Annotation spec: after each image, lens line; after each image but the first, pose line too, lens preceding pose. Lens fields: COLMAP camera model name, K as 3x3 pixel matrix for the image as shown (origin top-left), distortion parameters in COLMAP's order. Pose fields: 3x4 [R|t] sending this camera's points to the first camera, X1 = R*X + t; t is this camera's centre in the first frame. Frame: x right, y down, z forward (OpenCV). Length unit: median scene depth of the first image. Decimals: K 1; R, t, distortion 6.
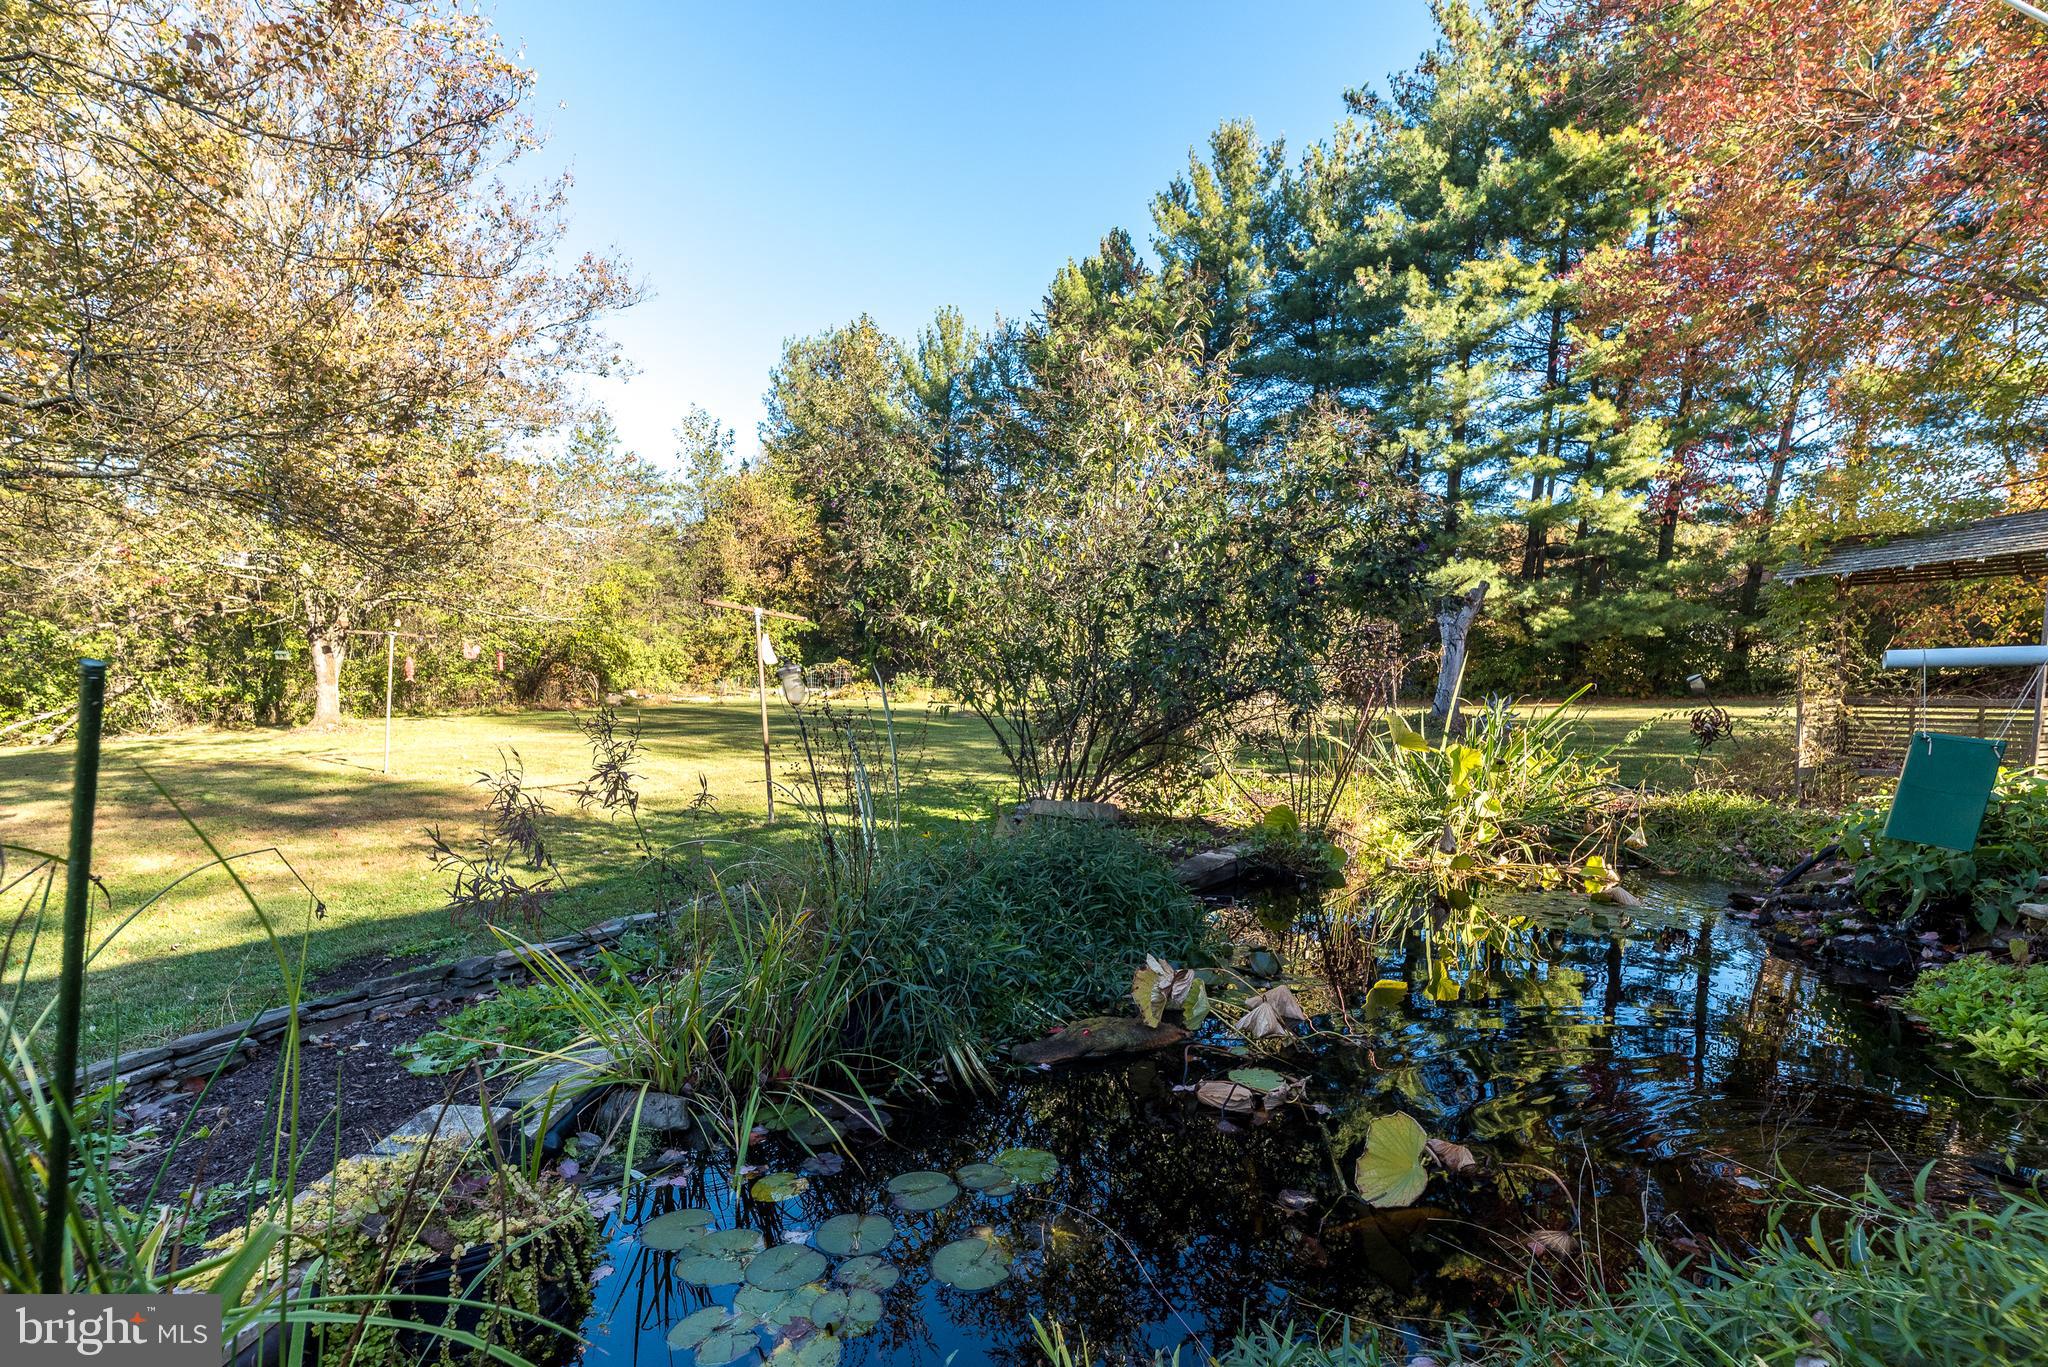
lens RADIAL K [[895.3, 0, 1024.1], [0, 895.3, 691.1], [0, 0, 1]] dist [0.005232, -0.000412]
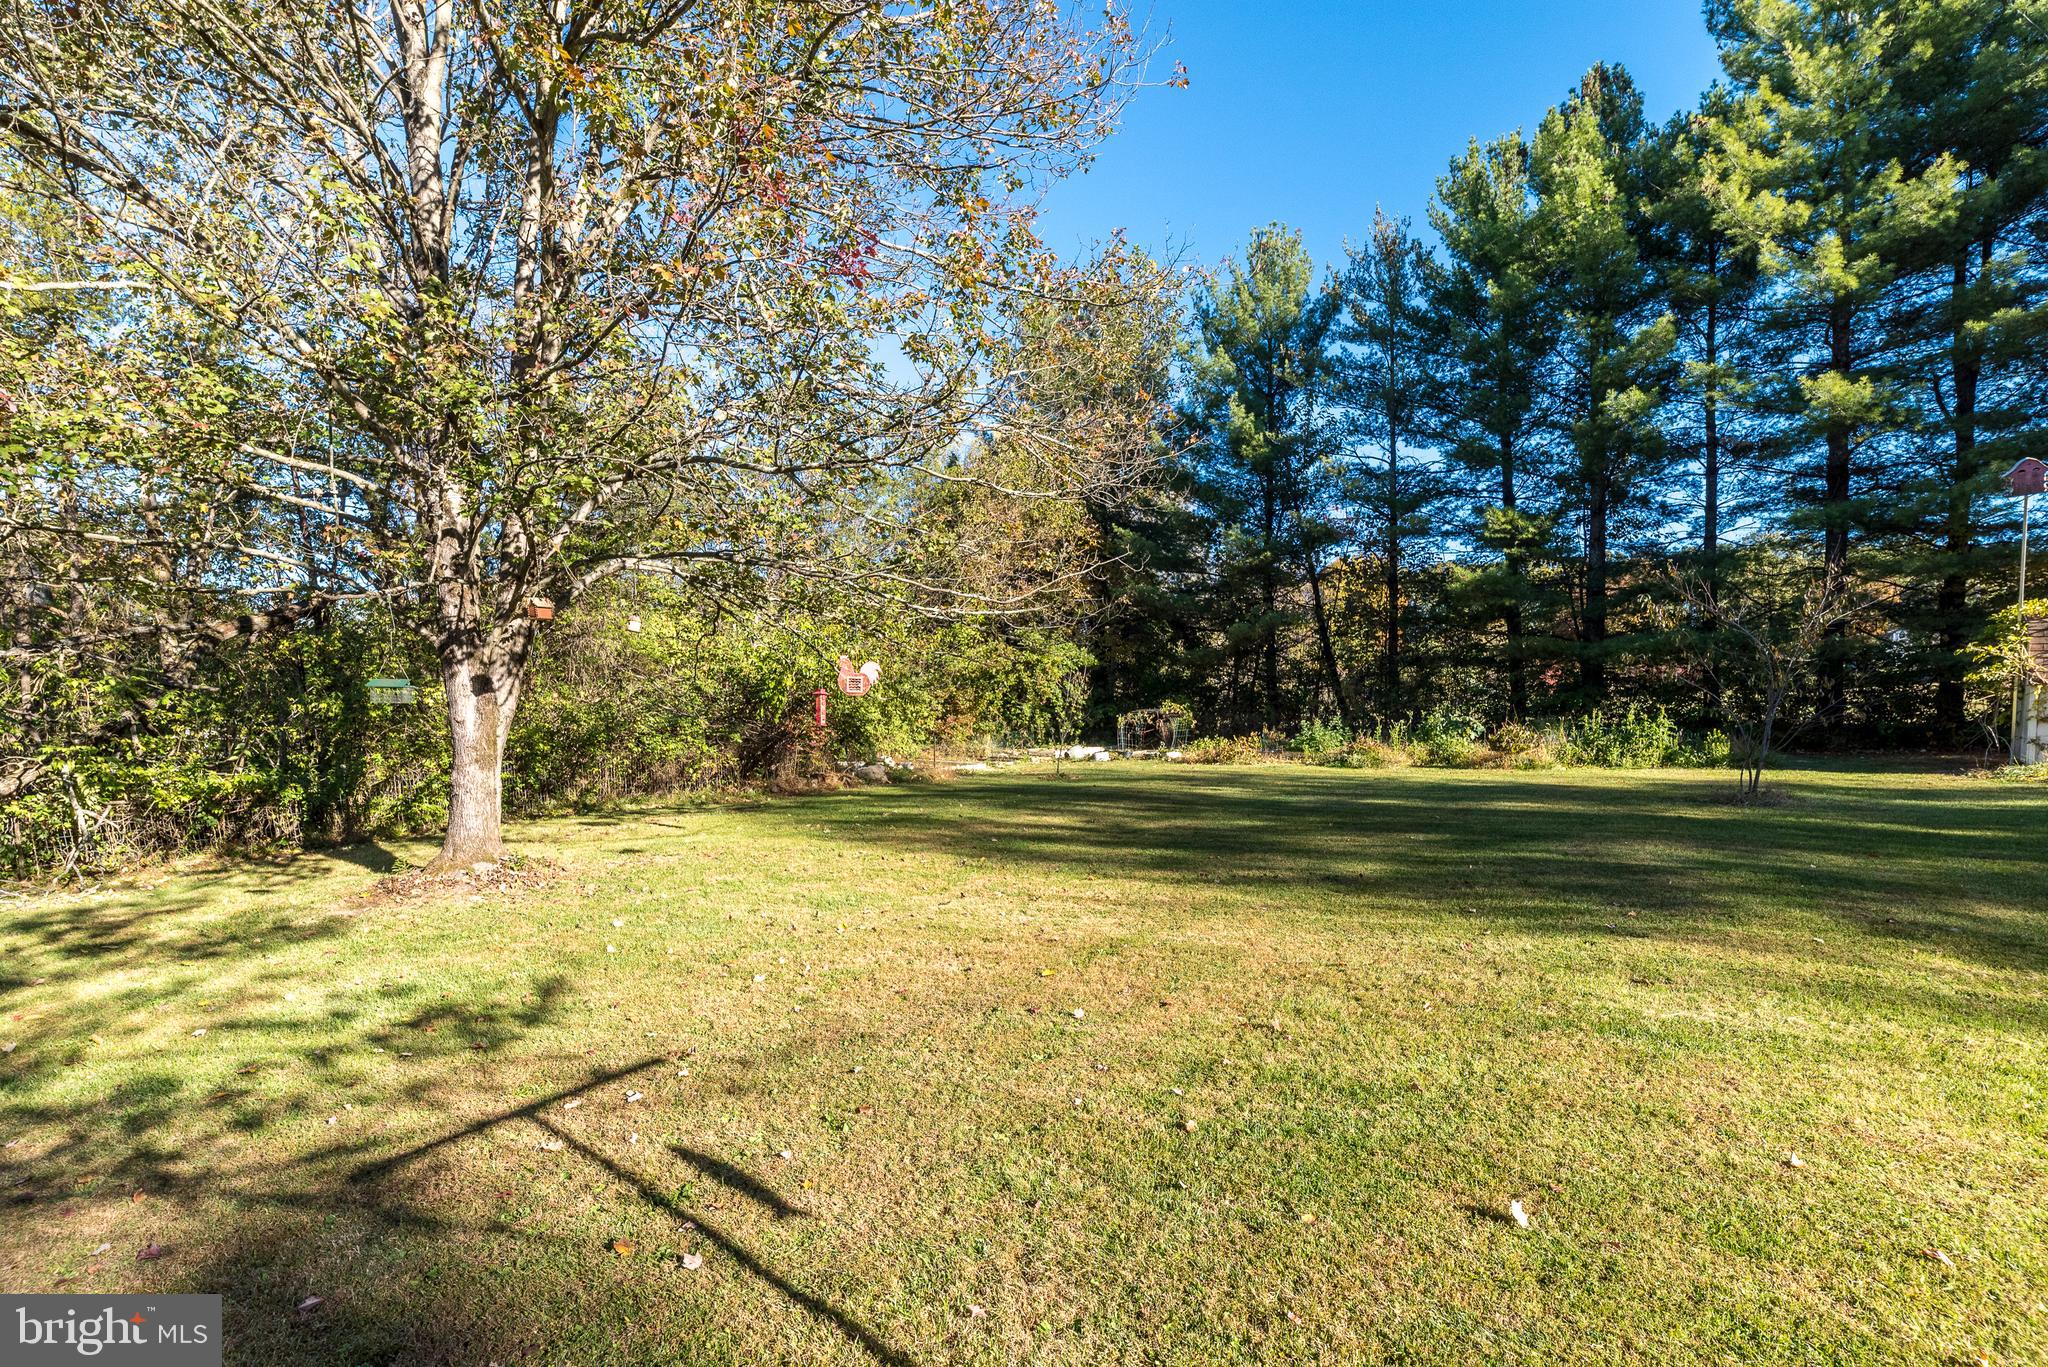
lens RADIAL K [[807.0, 0, 1024.5], [0, 807.0, 673.5], [0, 0, 1]] dist [-0.003674, -0.000509]
pose [[0.999428, -0.022463, 0.025285, -0.453123], [0.024541, 0.996070, -0.085107, -0.010862], [-0.023274, 0.085679, 0.996051, 0.525482]]
